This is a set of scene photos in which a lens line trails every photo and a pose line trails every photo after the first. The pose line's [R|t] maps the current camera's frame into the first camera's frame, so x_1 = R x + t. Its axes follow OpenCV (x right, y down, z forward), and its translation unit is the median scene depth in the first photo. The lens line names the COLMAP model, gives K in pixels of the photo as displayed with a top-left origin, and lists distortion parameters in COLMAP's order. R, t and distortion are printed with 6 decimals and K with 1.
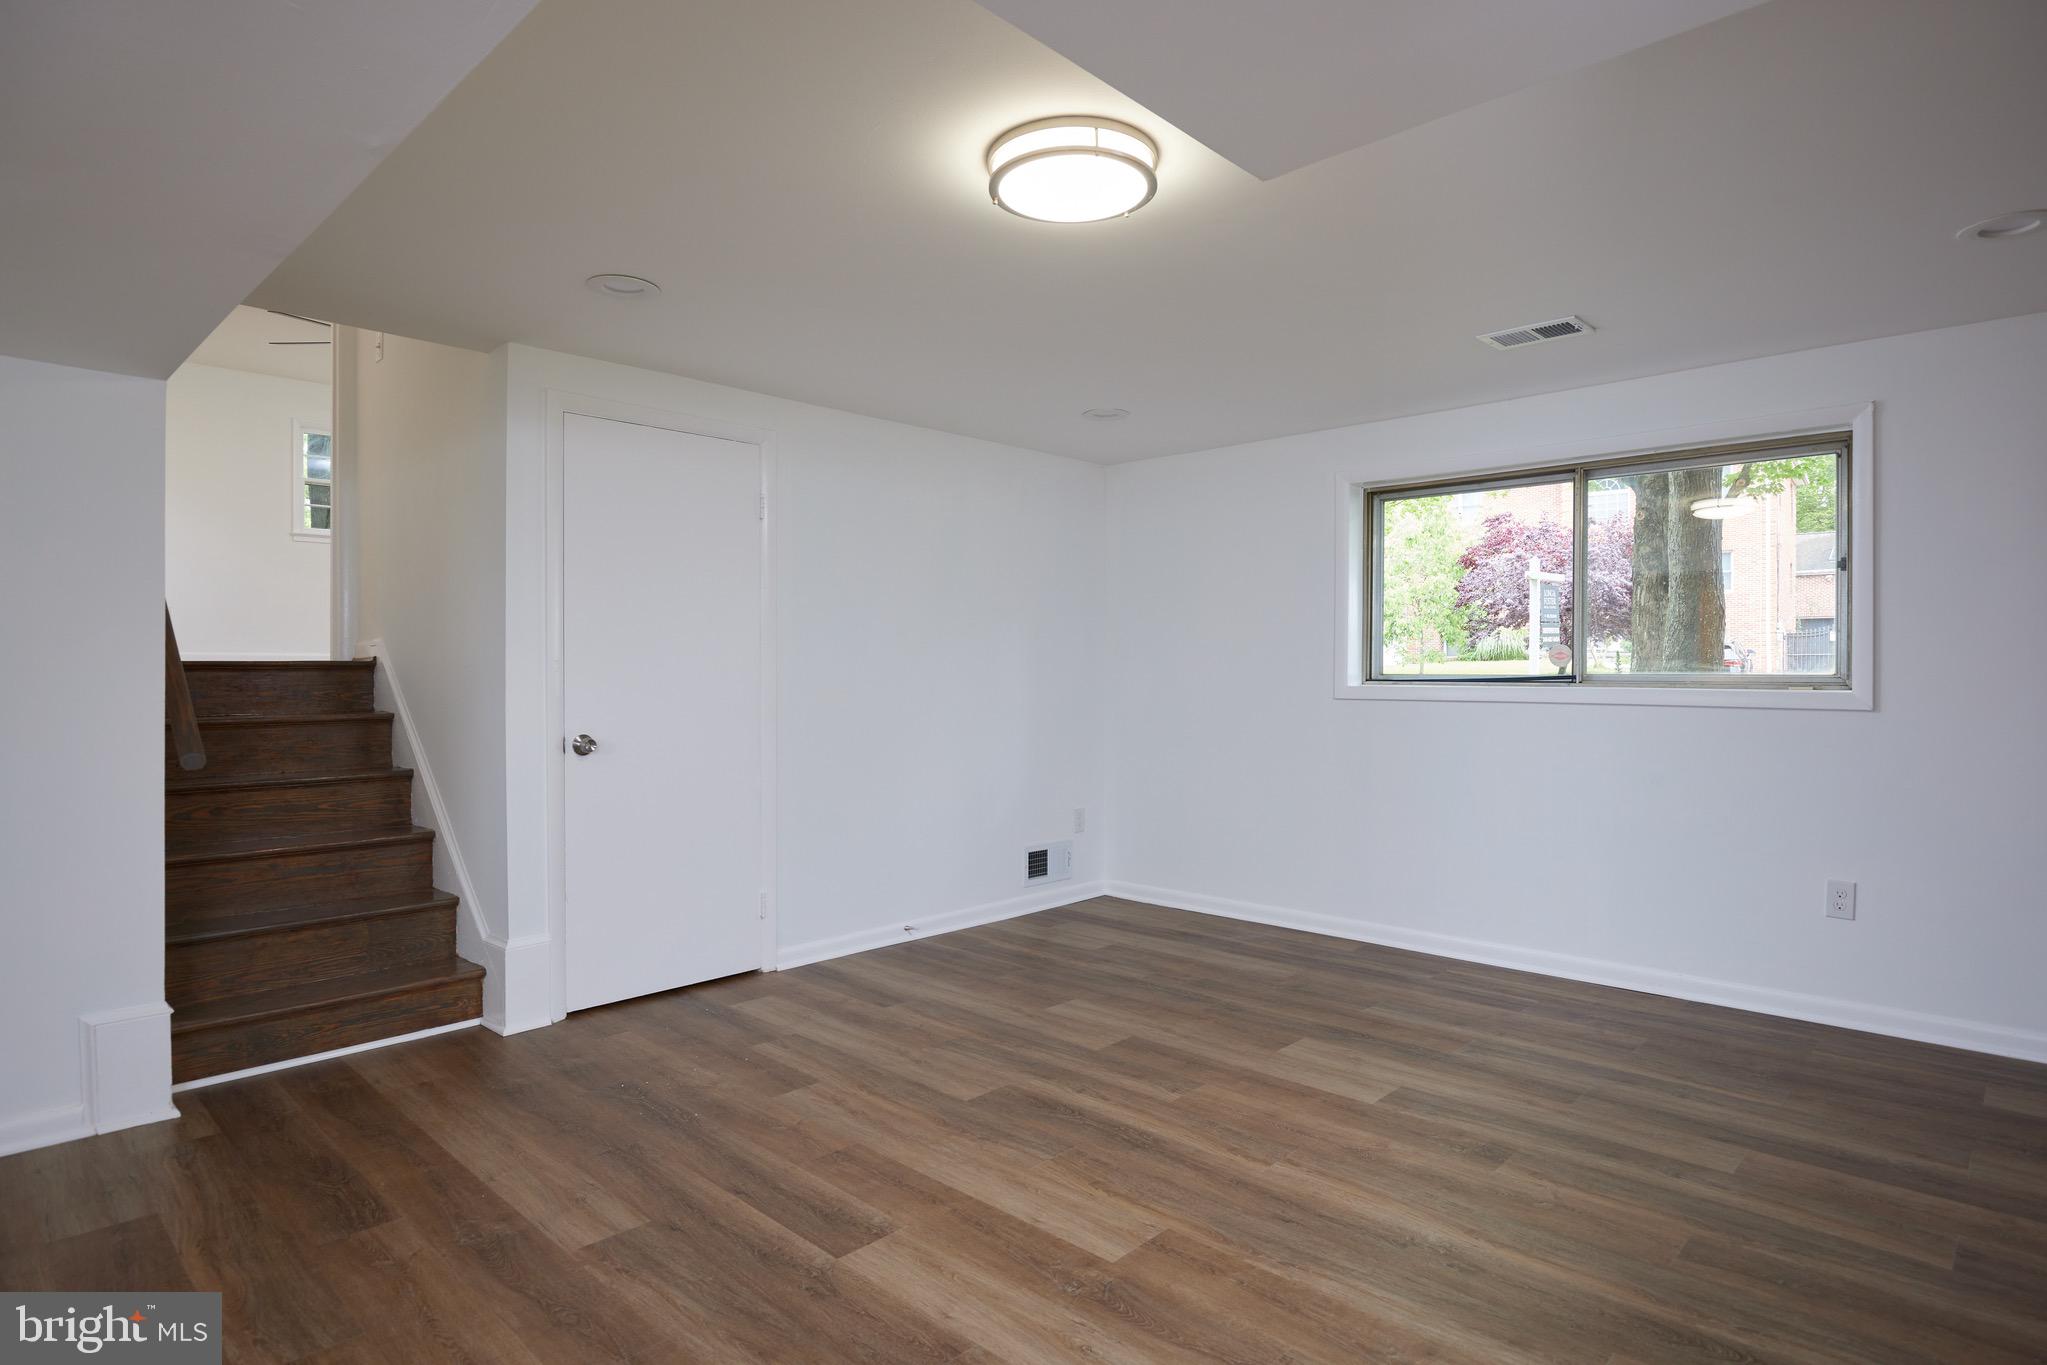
lens RADIAL K [[1114.9, 0, 1022.8], [0, 1114.9, 680.8], [0, 0, 1]] dist [-0.001472, 0.000197]
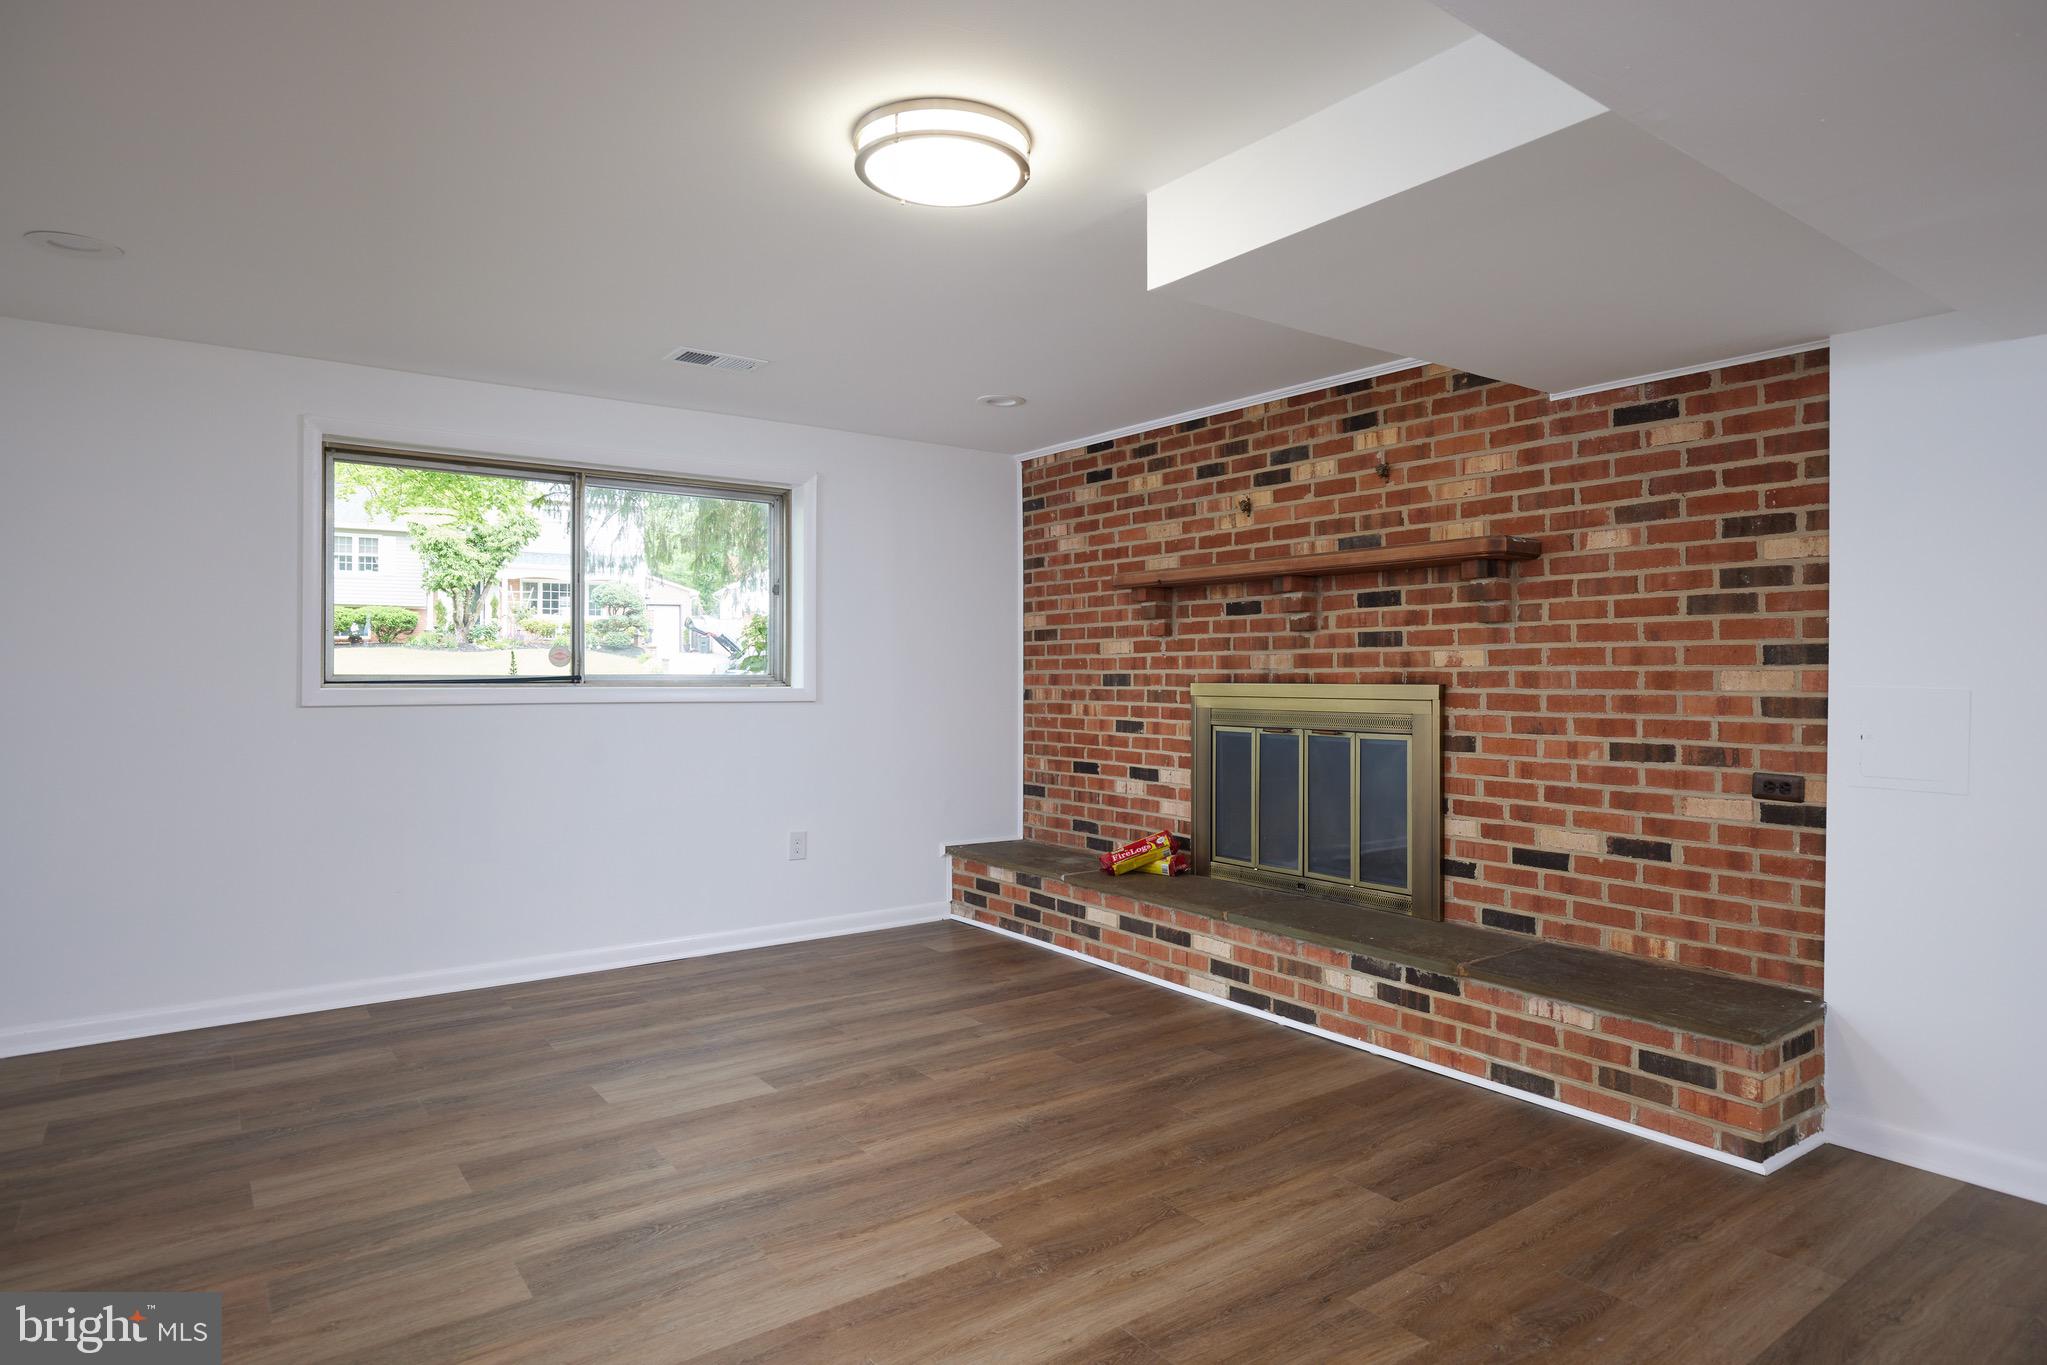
lens RADIAL K [[1222.0, 0, 1026.4], [0, 1222.0, 674.1], [0, 0, 1]] dist [0.002606, 0.006261]
pose [[0.142413, 0.002334, 0.989805, -0.749366], [0.002685, 0.999993, -0.002745, -0.003078], [-0.989804, 0.003049, 0.142405, 0.588423]]
